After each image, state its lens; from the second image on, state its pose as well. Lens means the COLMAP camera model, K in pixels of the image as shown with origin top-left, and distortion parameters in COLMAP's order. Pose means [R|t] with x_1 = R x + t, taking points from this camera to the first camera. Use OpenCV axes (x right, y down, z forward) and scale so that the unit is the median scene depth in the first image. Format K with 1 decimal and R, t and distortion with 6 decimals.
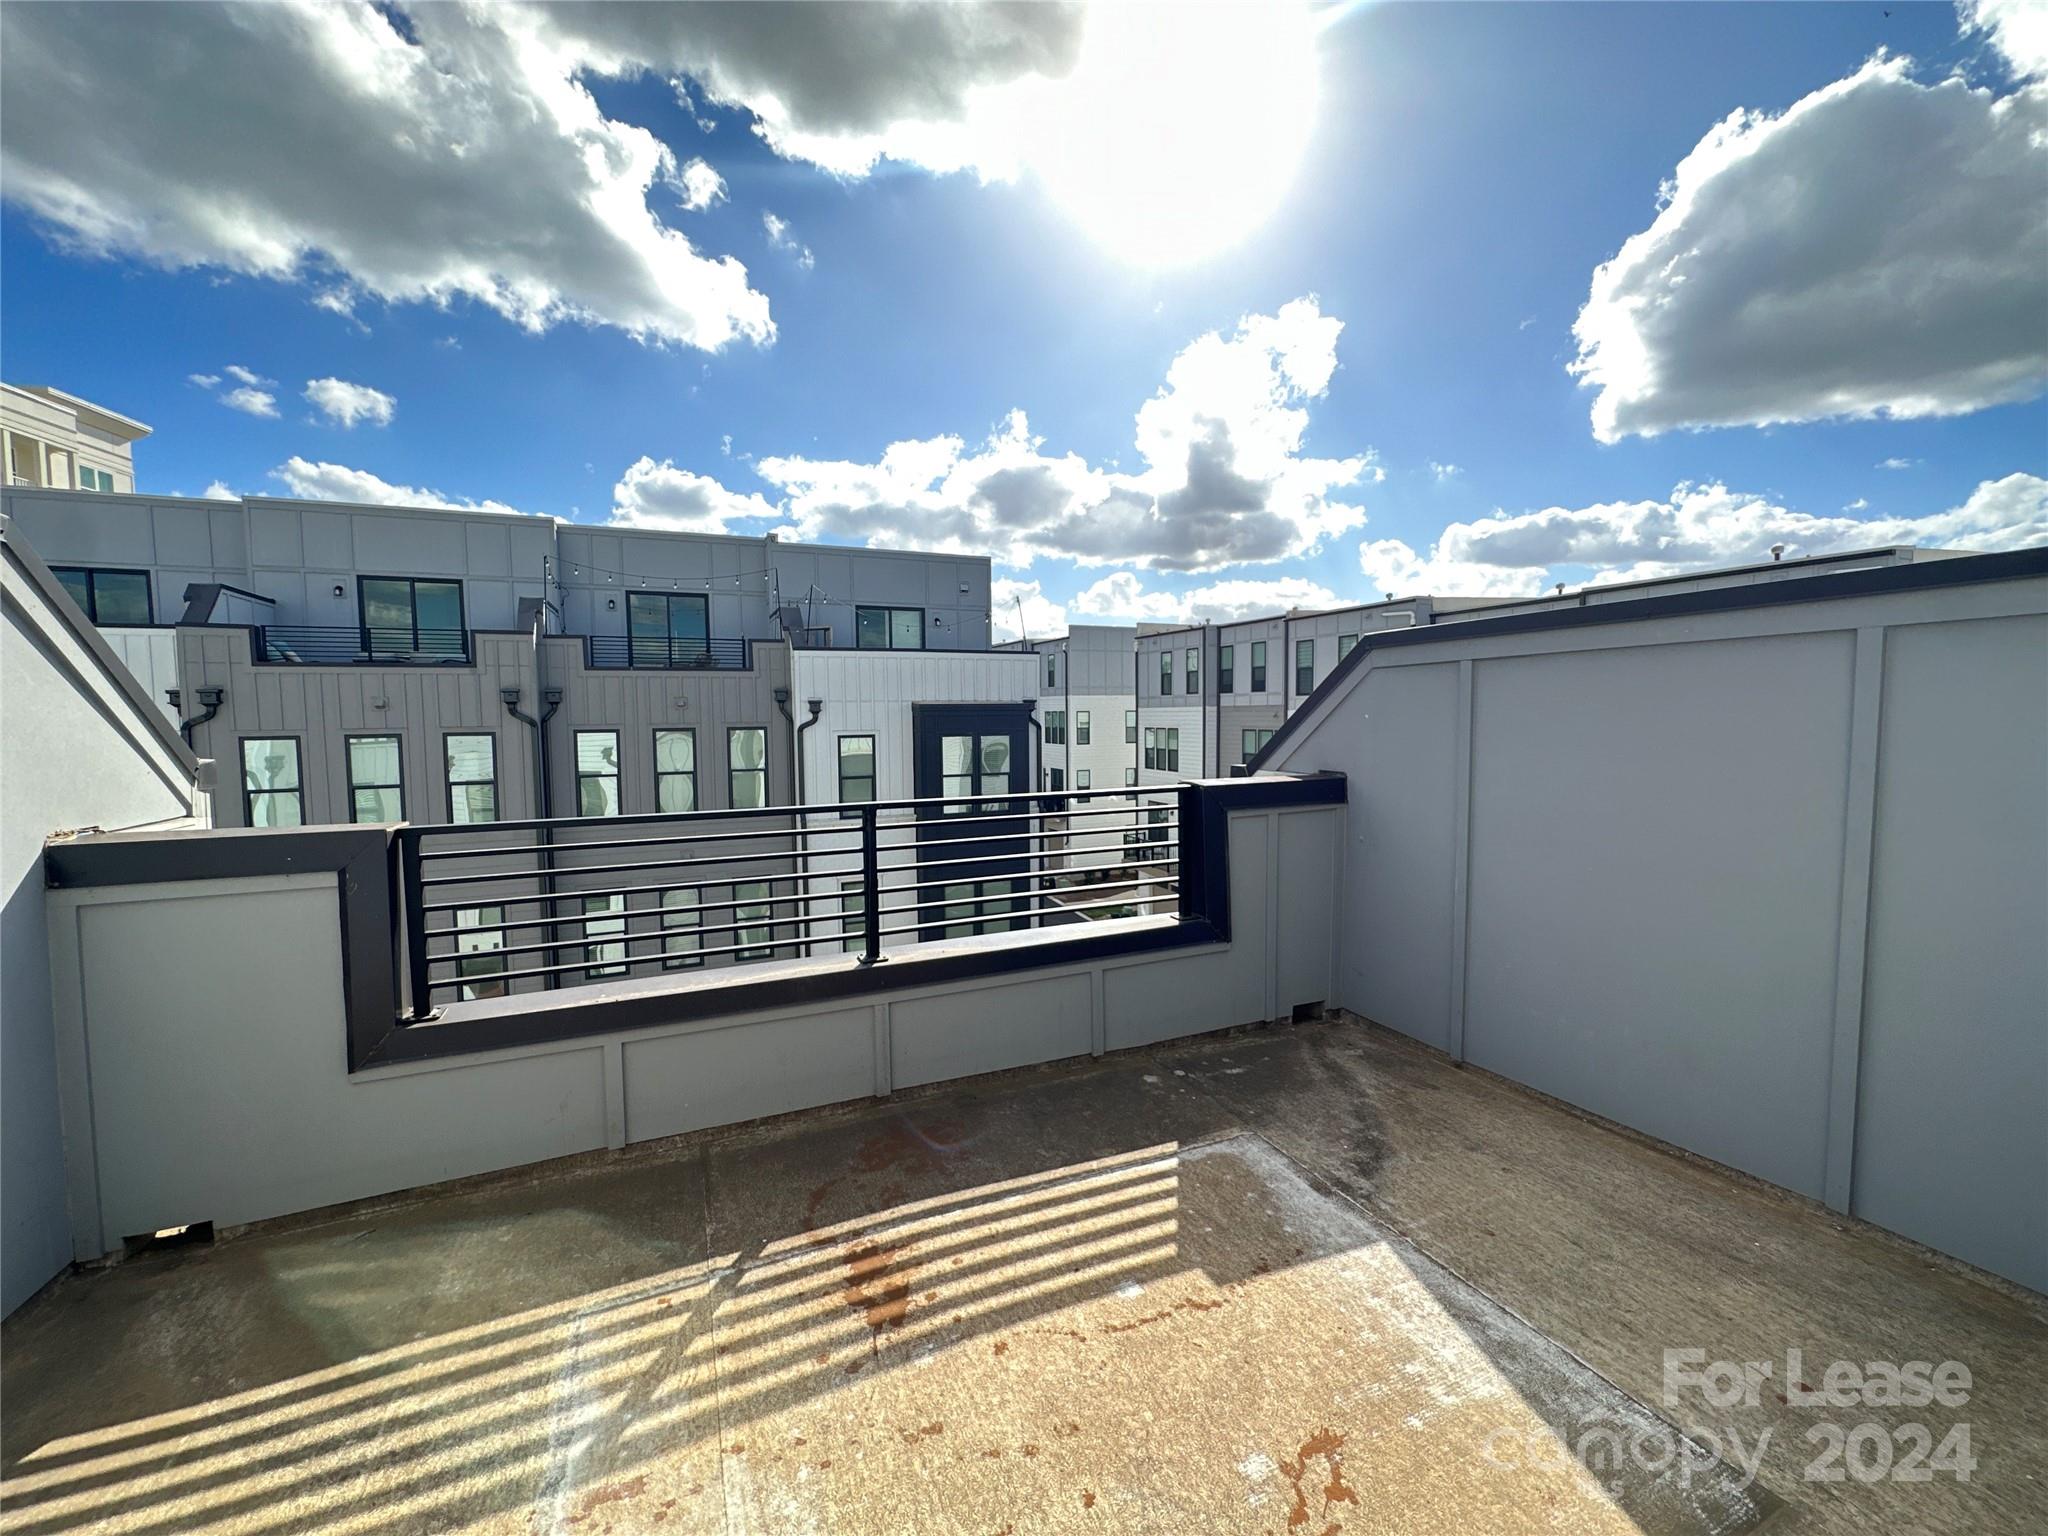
lens RADIAL K [[819.8, 0, 1029.3], [0, 819.8, 734.6], [0, 0, 1]] dist [-0.005257, 0.000864]
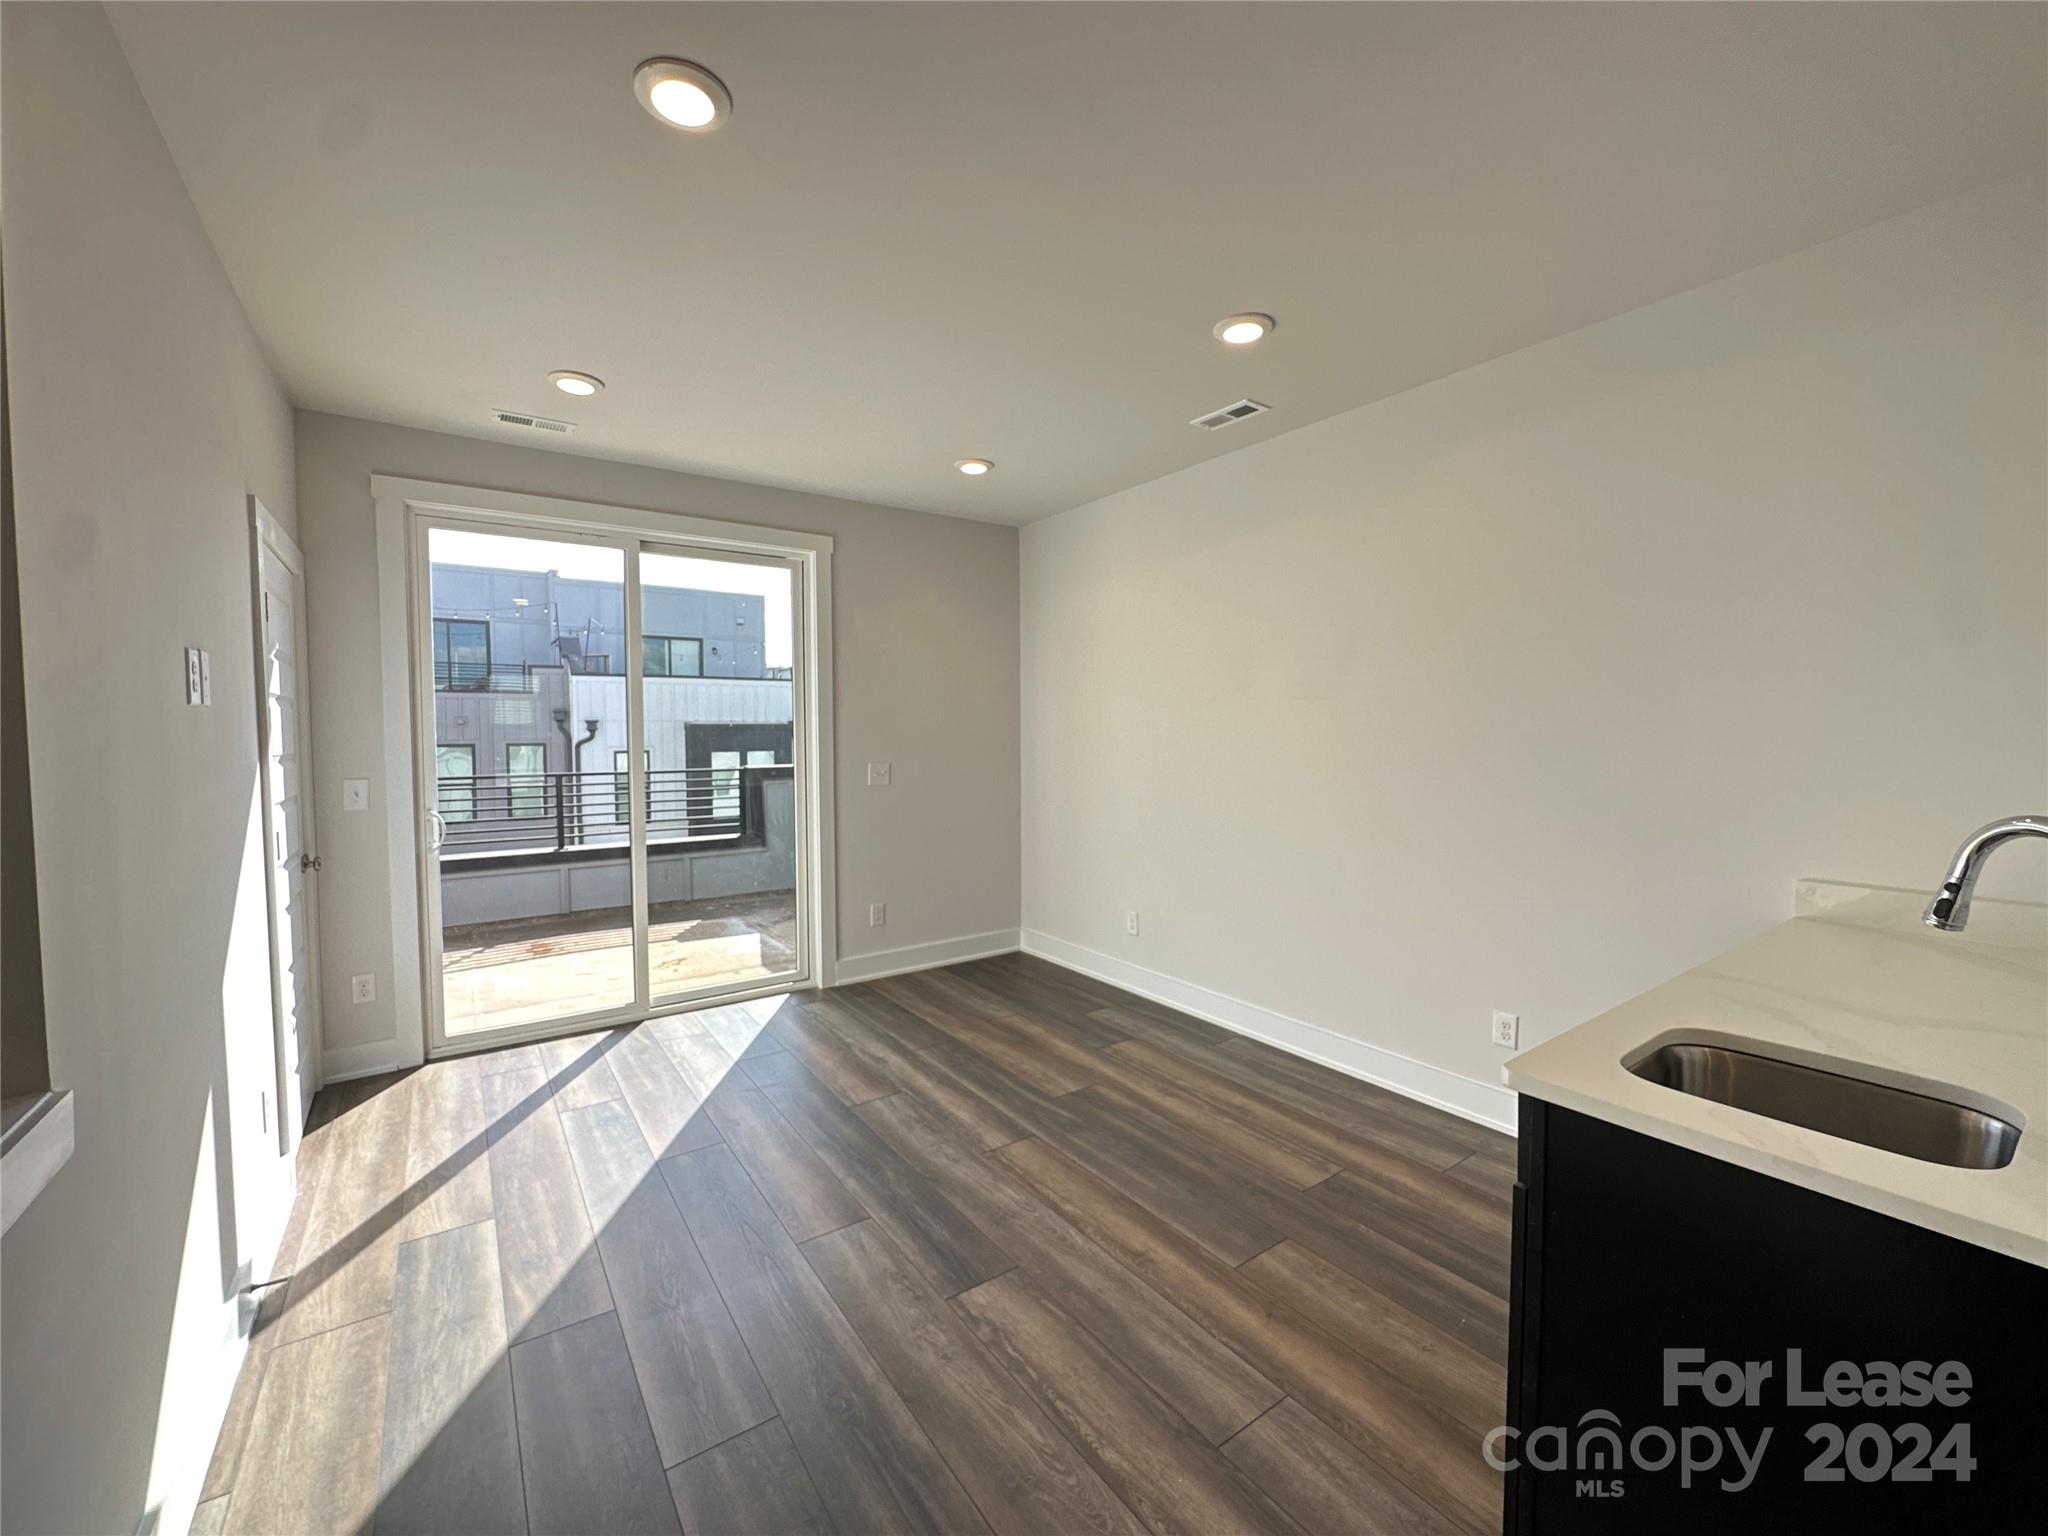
lens RADIAL K [[819.8, 0, 1024.8], [0, 819.8, 756.1], [0, 0, 1]] dist [-0.005257, 0.000864]
pose [[0.979784, 0.004185, 0.200013, 0.614912], [-0.004048, 0.999991, -0.001094, 0.042749], [-0.200016, 0.000262, 0.979793, -1.427393]]
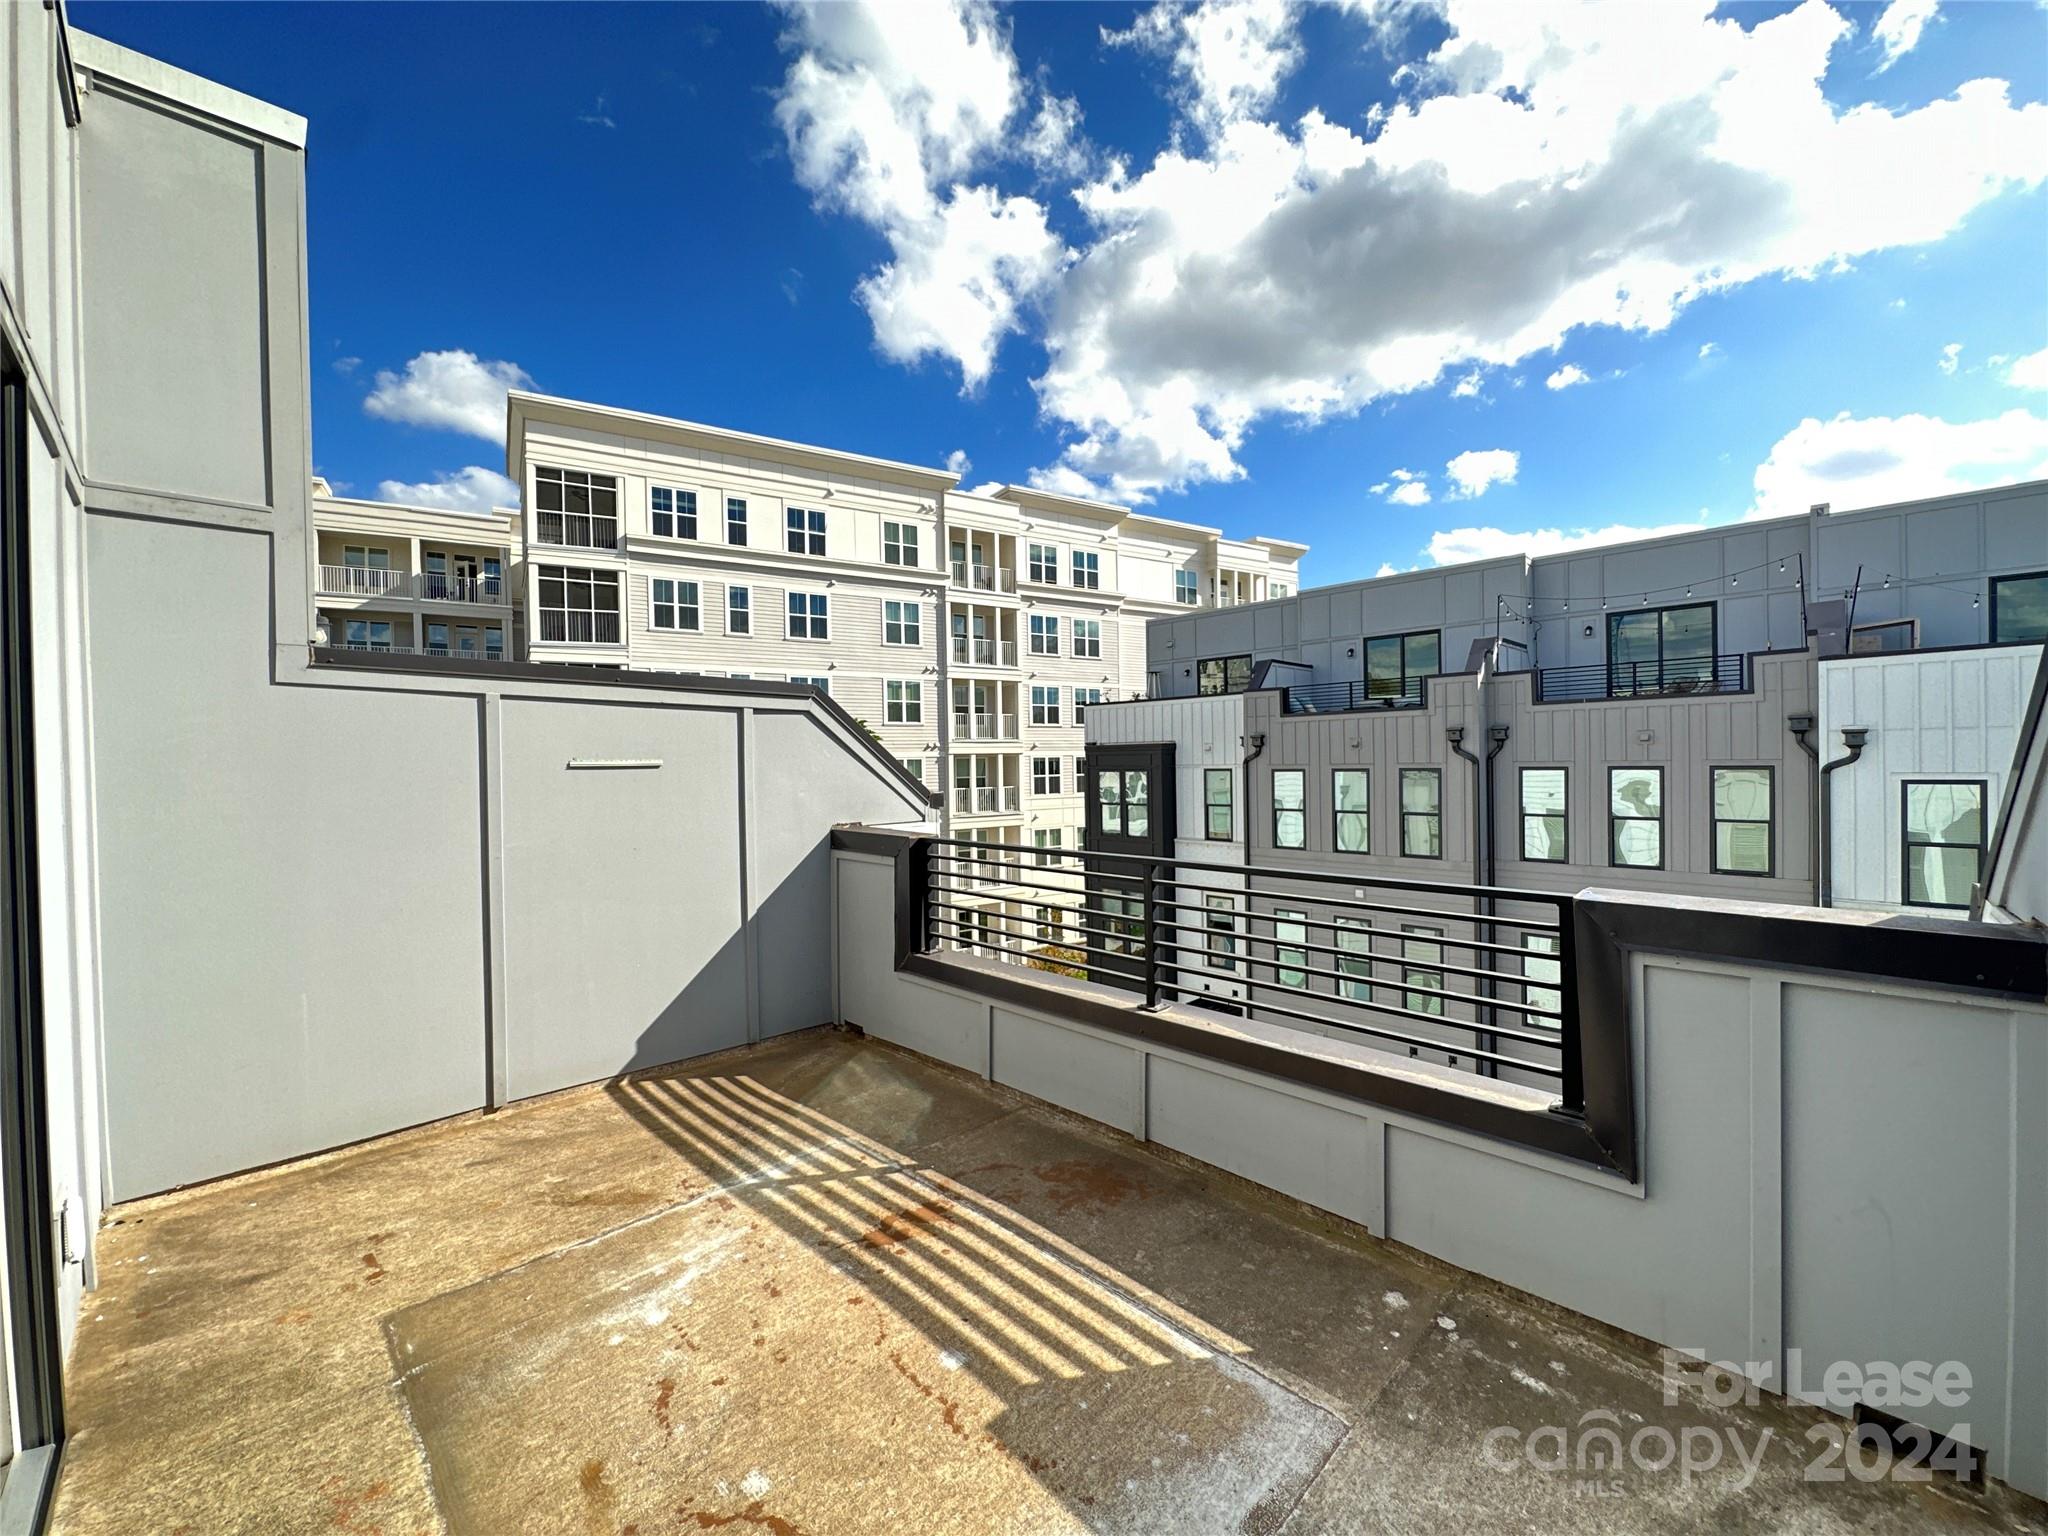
lens RADIAL K [[819.8, 0, 1017.7], [0, 819.8, 777.7], [0, 0, 1]] dist [-0.005257, 0.000864]
pose [[0.360498, 0.025050, -0.932424, 0.805768], [-0.012500, 0.999679, 0.022024, -0.043644], [0.932676, 0.003716, 0.360695, 0.535445]]
